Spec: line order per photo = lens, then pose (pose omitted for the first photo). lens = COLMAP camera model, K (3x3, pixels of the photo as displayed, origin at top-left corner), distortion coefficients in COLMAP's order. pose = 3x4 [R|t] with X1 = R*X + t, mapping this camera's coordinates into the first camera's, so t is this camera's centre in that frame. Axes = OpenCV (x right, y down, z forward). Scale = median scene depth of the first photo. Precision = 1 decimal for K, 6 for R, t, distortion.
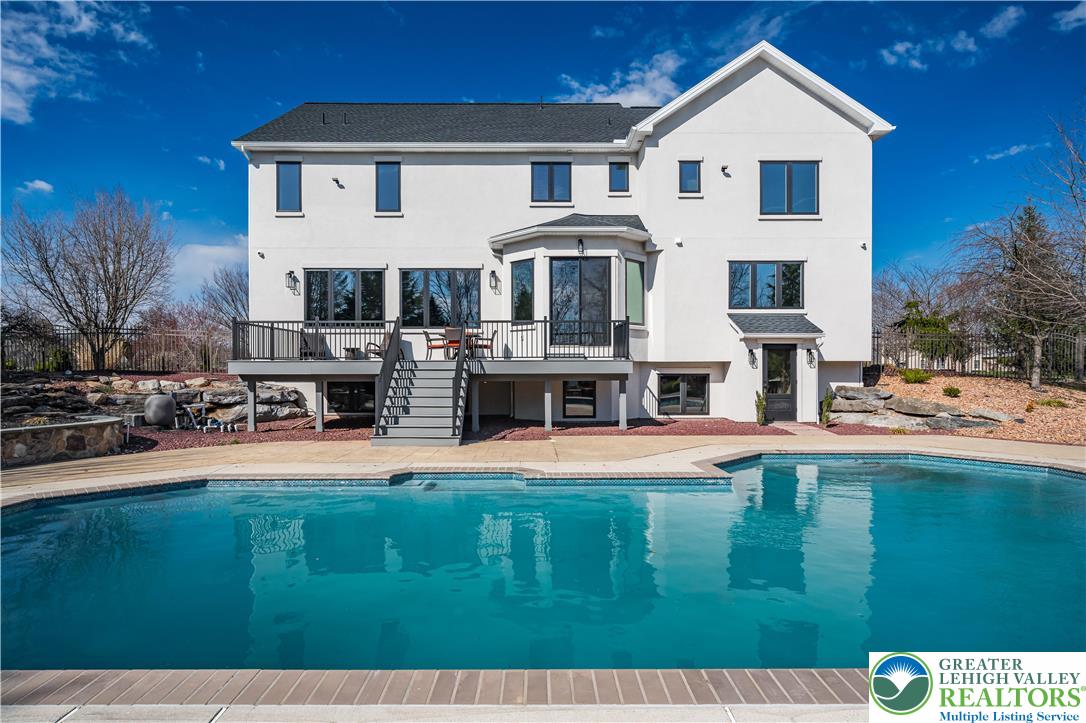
lens RADIAL K [[596.6, 0, 543.0], [0, 596.6, 361.5], [0, 0, 1]] dist [-0.006253, -0.000308]
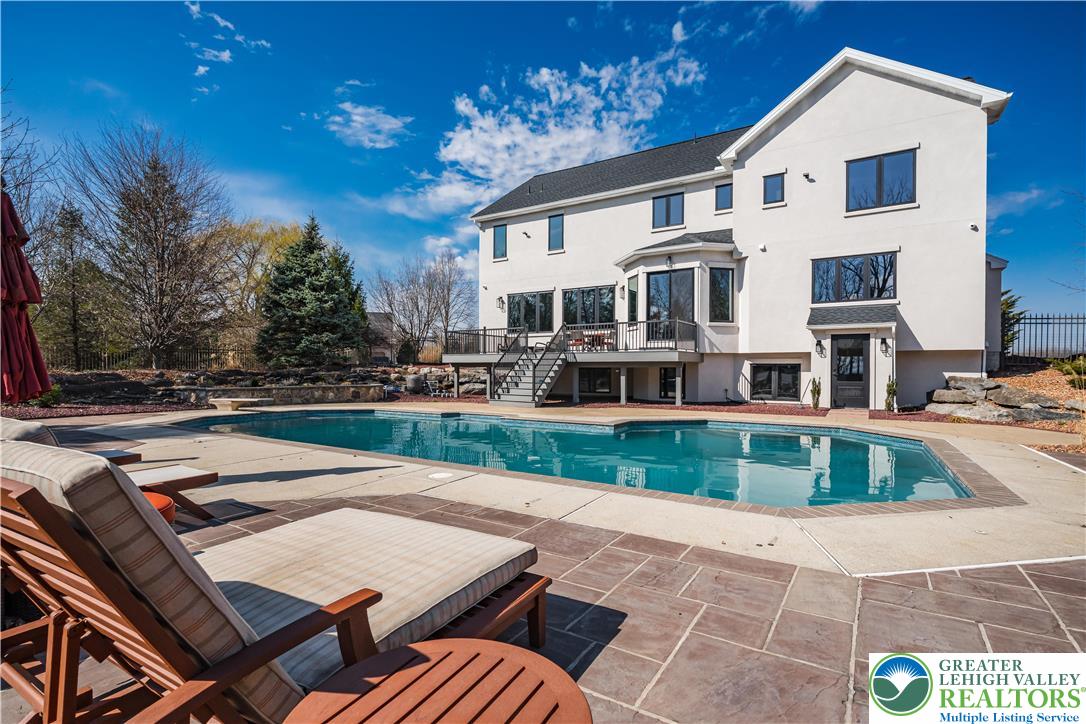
lens RADIAL K [[526.5, 0, 543.0], [0, 526.5, 362.0], [0, 0, 1]] dist [0.003721, -0.000049]
pose [[0.839001, -0.002758, -0.544123, 0.420204], [0.000044, 0.999987, -0.005001, 0.022738], [0.544130, 0.004172, 0.838991, -0.071022]]
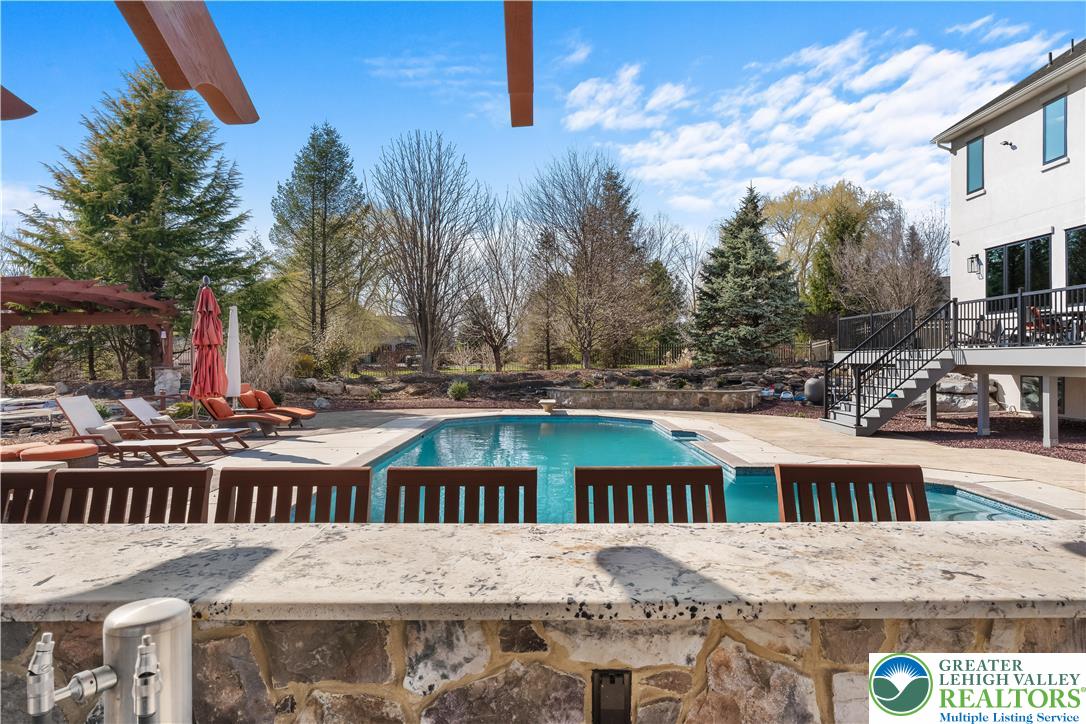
lens RADIAL K [[680.1, 0, 543.0], [0, 680.1, 362.0], [0, 0, 1]] dist [-0.000324, -0.000121]
pose [[-0.017138, 0.006563, -0.999832, 0.694729], [0.008539, 0.999943, 0.006417, 0.005266], [0.999817, -0.008428, -0.017193, 0.354882]]
